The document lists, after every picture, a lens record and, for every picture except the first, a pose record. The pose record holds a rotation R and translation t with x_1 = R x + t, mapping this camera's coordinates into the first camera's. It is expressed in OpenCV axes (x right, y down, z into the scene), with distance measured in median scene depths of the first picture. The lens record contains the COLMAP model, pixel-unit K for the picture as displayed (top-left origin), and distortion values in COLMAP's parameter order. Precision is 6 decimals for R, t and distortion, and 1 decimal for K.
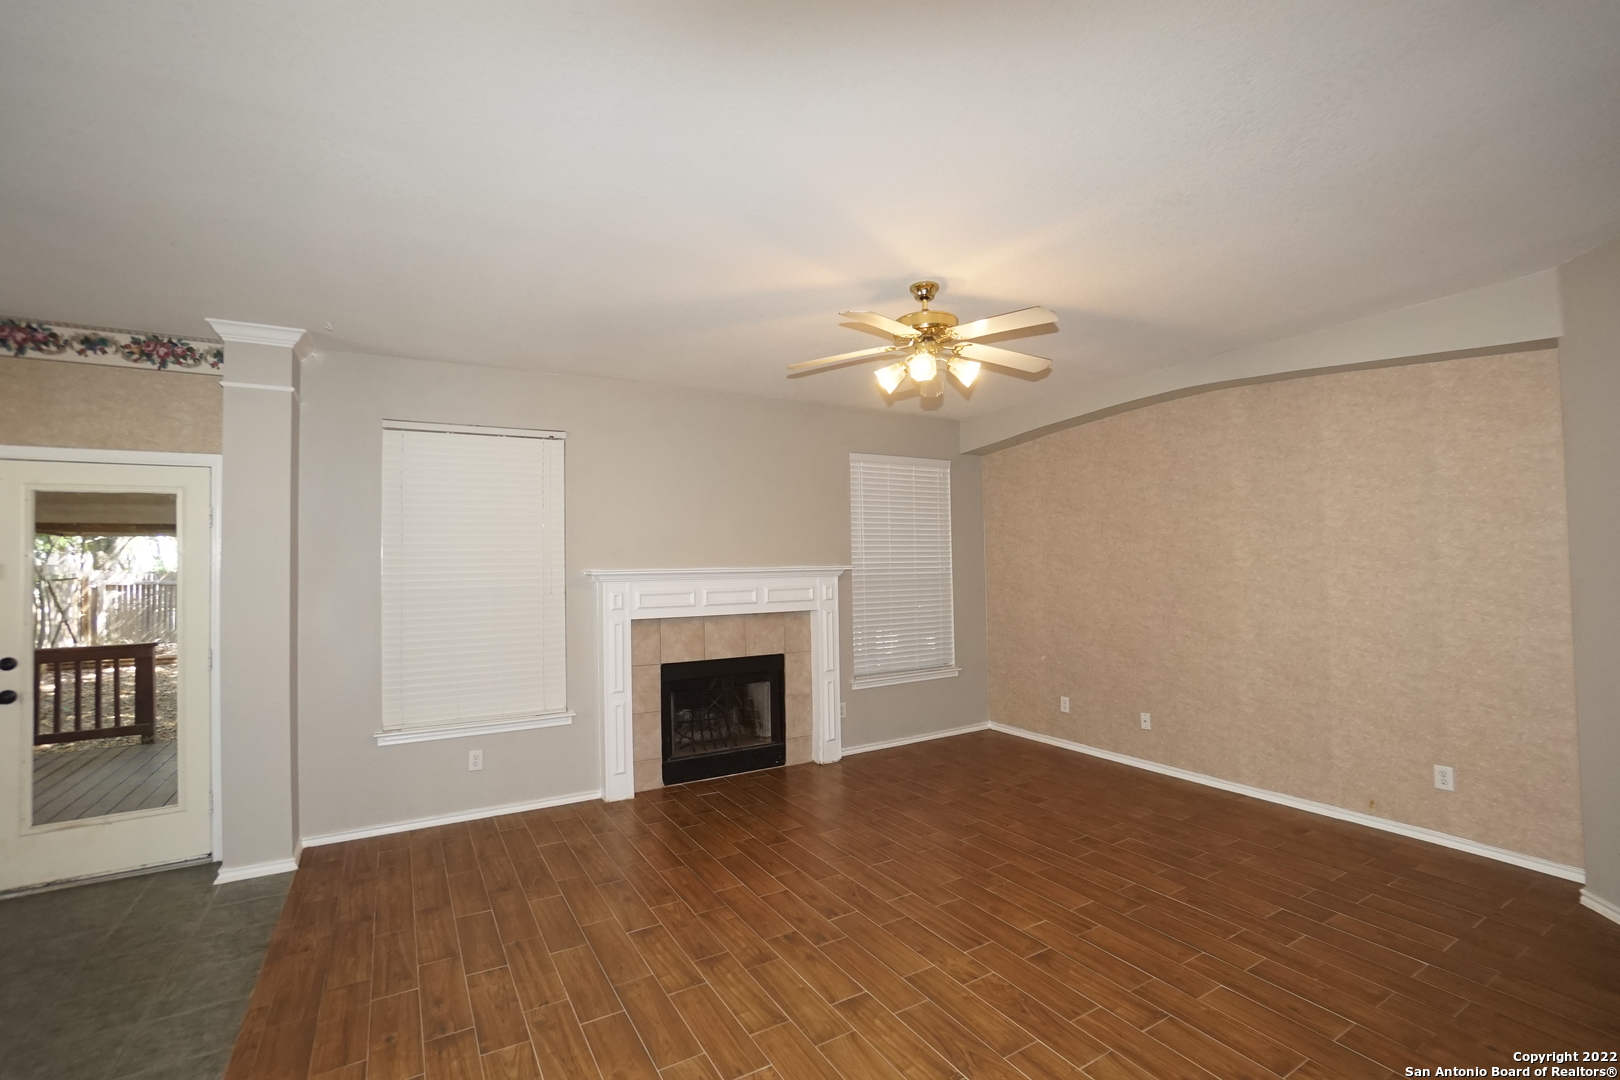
lens RADIAL K [[712.9, 0, 806.9], [0, 712.9, 543.4], [0, 0, 1]] dist [-0.064311, 0.022786]
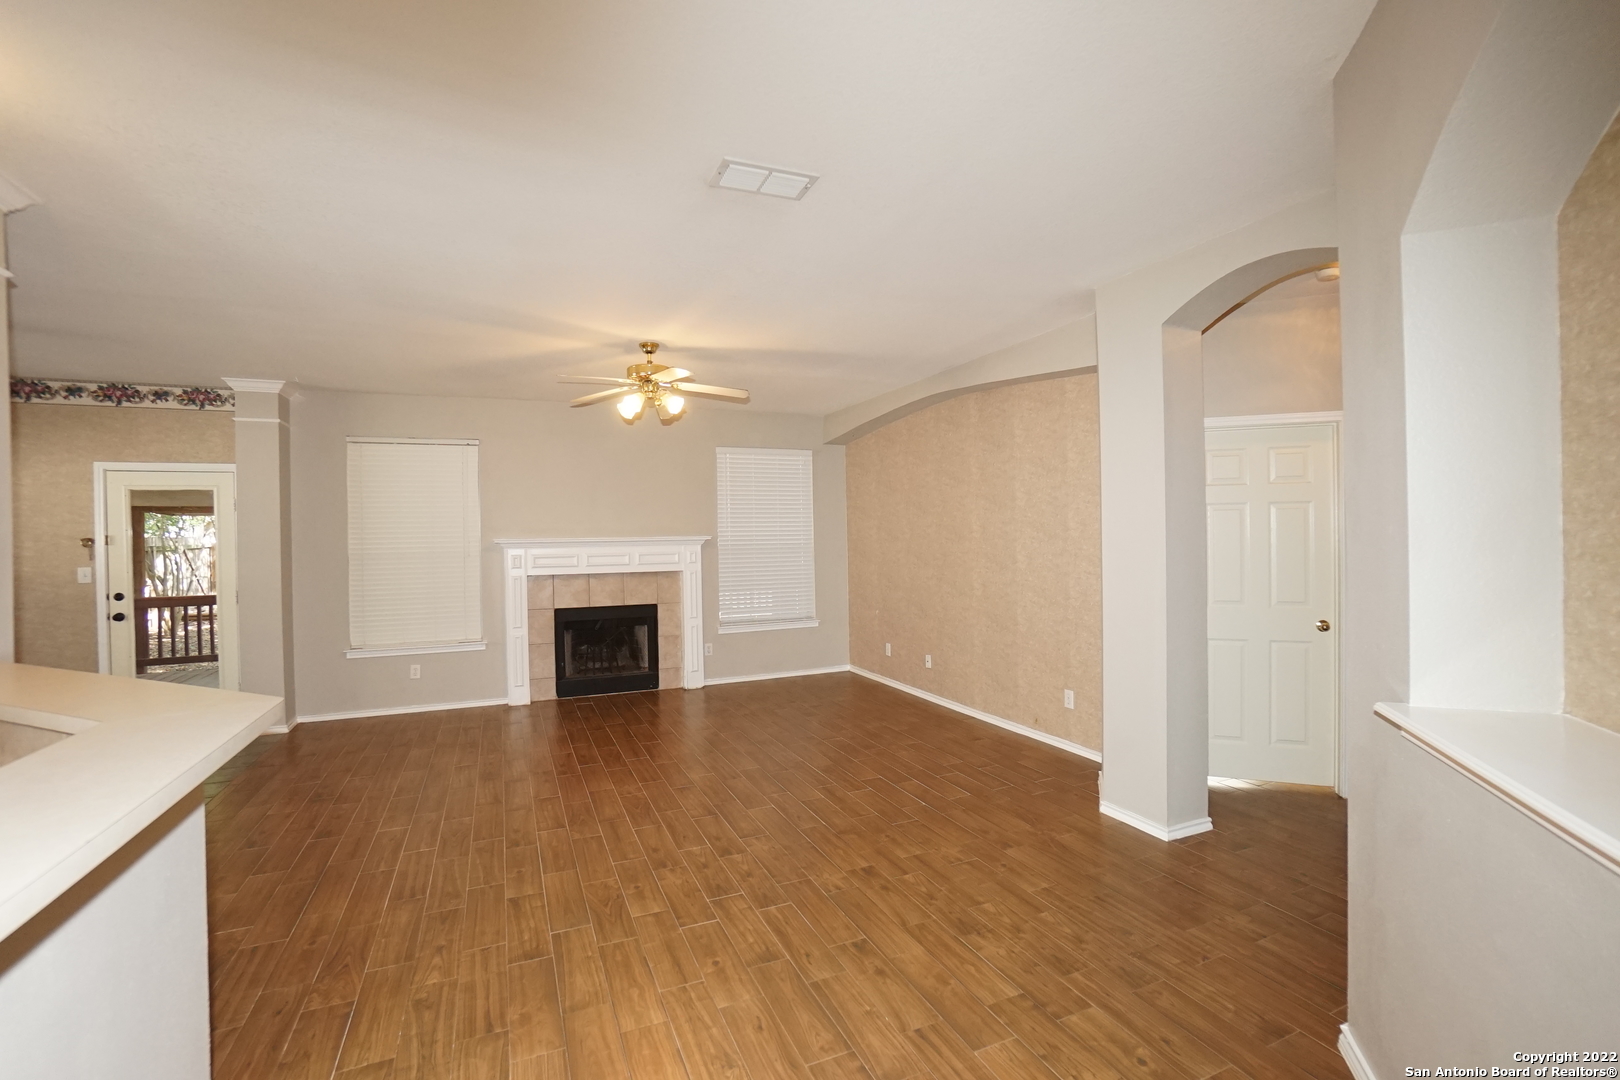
lens RADIAL K [[712.9, 0, 806.9], [0, 712.9, 543.4], [0, 0, 1]] dist [-0.064311, 0.022786]
pose [[0.992599, 0.000978, -0.121430, 0.468263], [0.003791, 0.999231, 0.039034, -0.006344], [0.121375, -0.039206, 0.991832, -0.296931]]
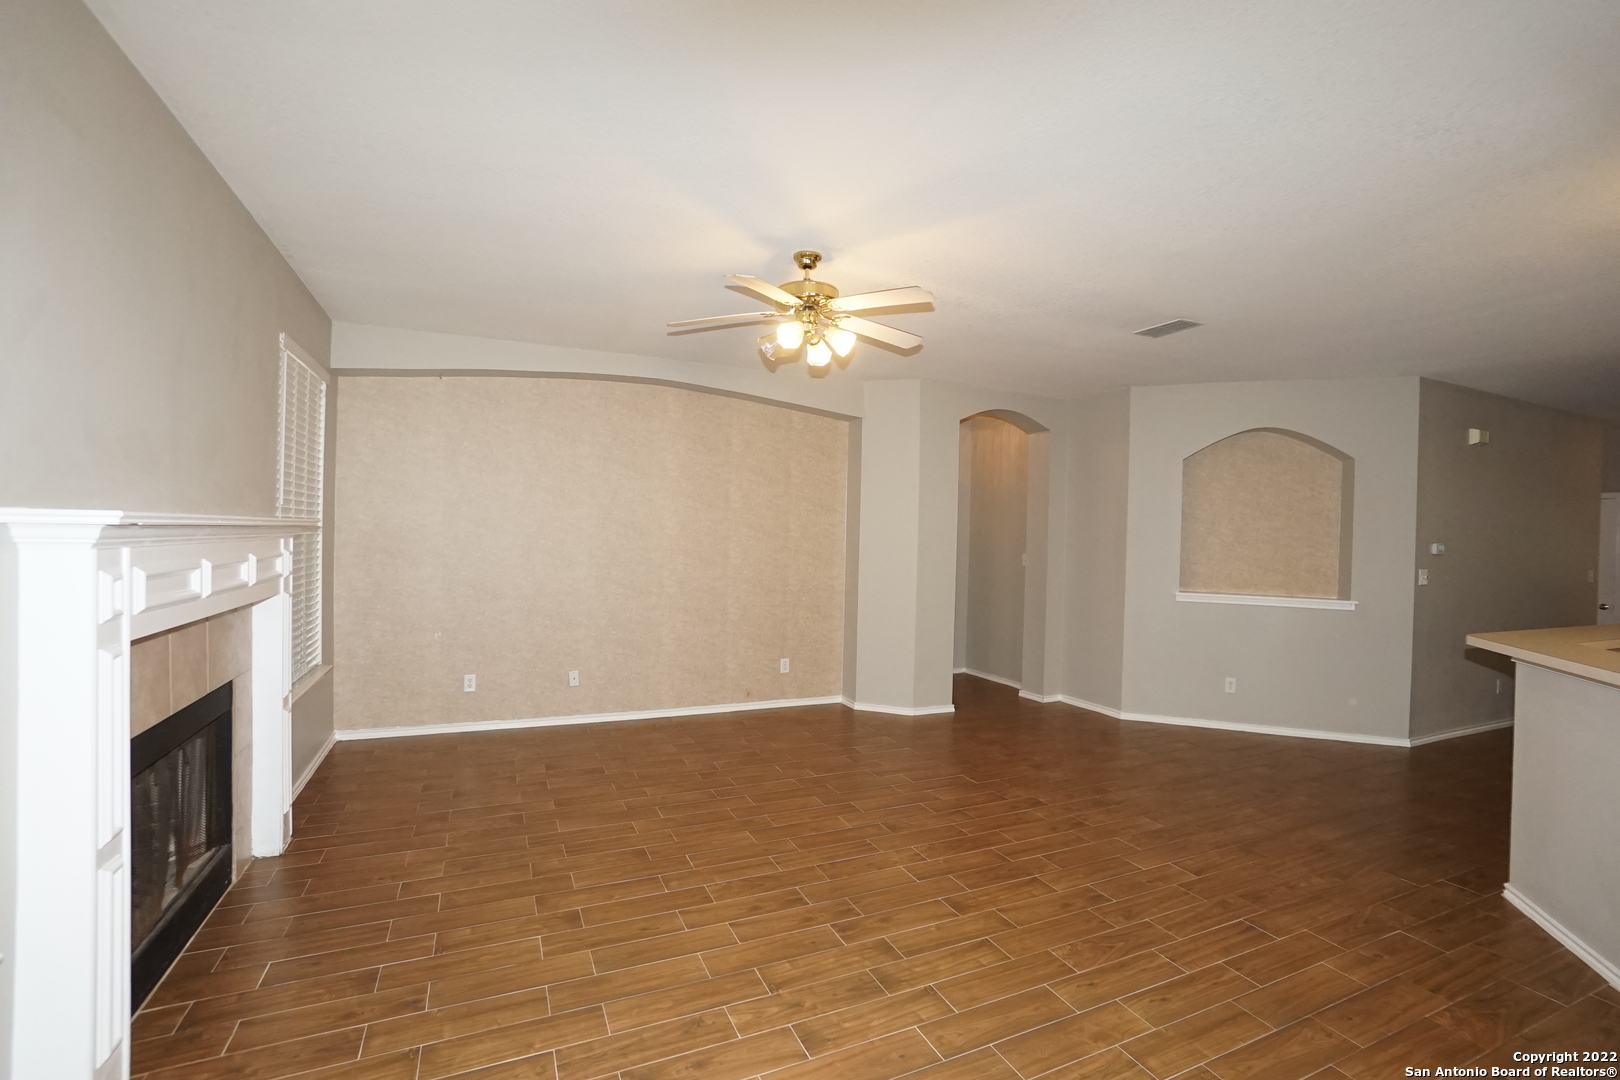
lens RADIAL K [[712.9, 0, 806.9], [0, 712.9, 543.4], [0, 0, 1]] dist [-0.064311, 0.022786]
pose [[0.108802, 0.004070, 0.994055, -0.592839], [-0.051185, 0.998688, 0.001513, 0.035043], [-0.992745, -0.051046, 0.108867, 0.607000]]
